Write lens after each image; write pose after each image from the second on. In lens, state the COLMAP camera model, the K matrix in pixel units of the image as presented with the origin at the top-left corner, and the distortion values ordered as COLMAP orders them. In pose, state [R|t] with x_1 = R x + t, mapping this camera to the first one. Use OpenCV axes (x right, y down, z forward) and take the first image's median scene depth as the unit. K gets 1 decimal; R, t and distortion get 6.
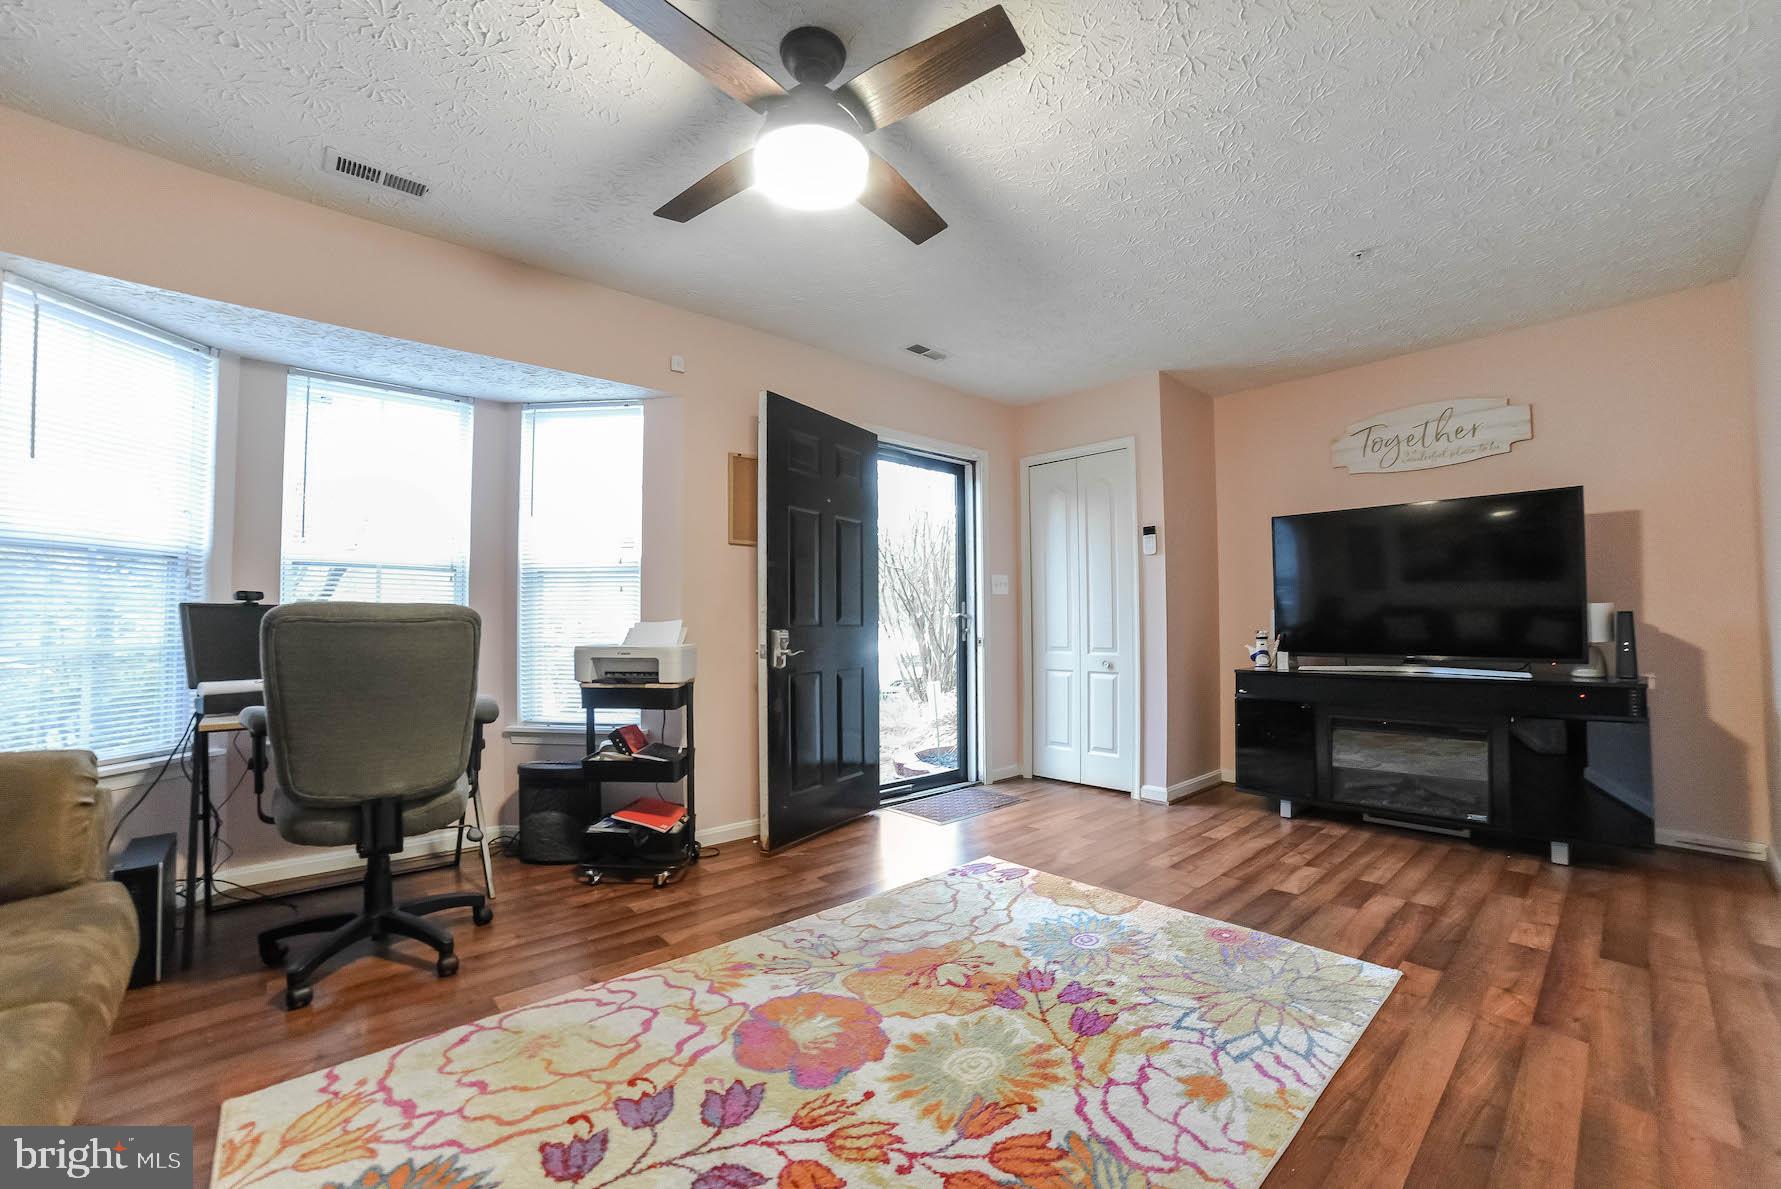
lens RADIAL K [[715.9, 0, 890.5], [0, 715.9, 594.5], [0, 0, 1]] dist [-0.108114, 0.035683]
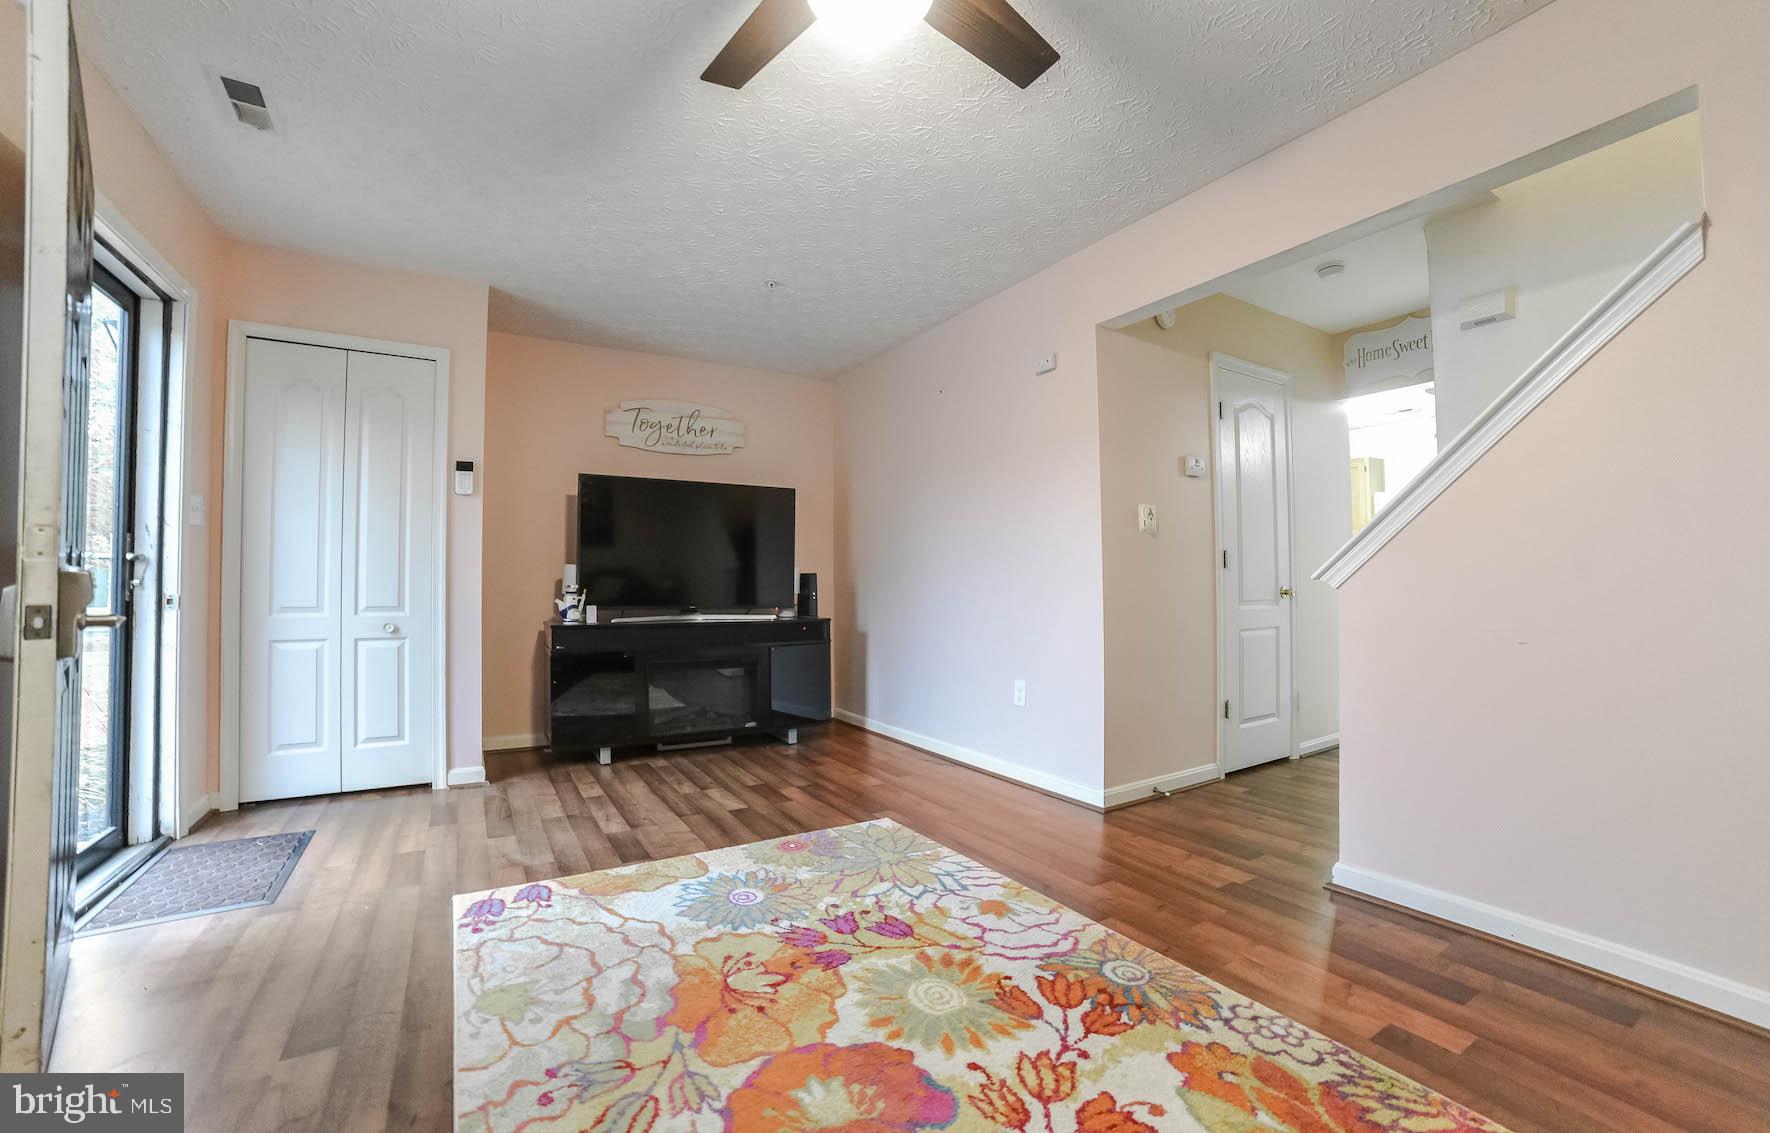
lens RADIAL K [[721.7, 0, 885.0], [0, 721.7, 566.5], [0, 0, 1]] dist [-0.114455, 0.044900]
pose [[0.184532, 0.029793, 0.982375, -0.759479], [-0.039650, 0.998952, -0.022847, 0.060637], [-0.982026, -0.034735, 0.185520, 0.741333]]
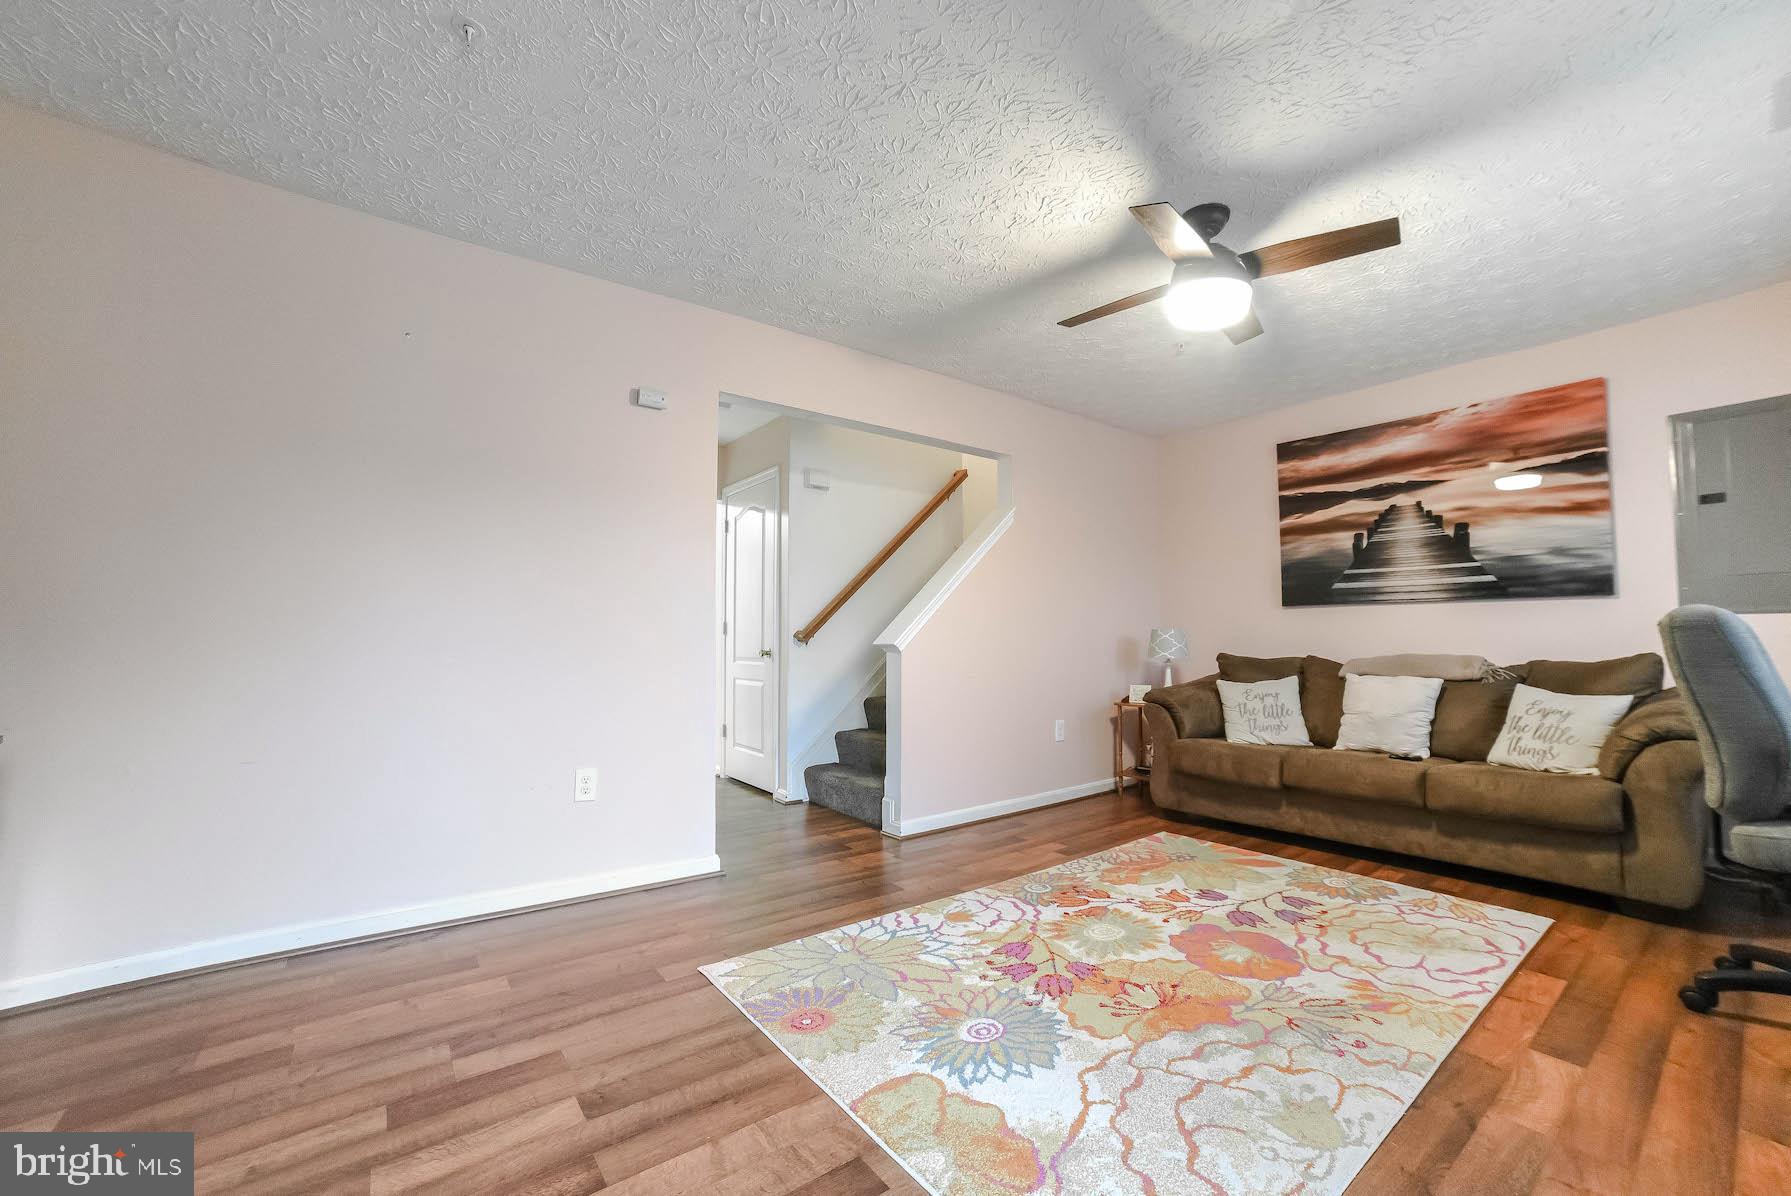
lens RADIAL K [[721.2, 0, 903.4], [0, 721.2, 600.6], [0, 0, 1]] dist [-0.097880, 0.036159]
pose [[-0.997671, 0.010879, 0.067337, 0.363738], [0.003936, 0.994737, -0.102389, 0.105575], [-0.068097, -0.101885, -0.992463, 2.133410]]
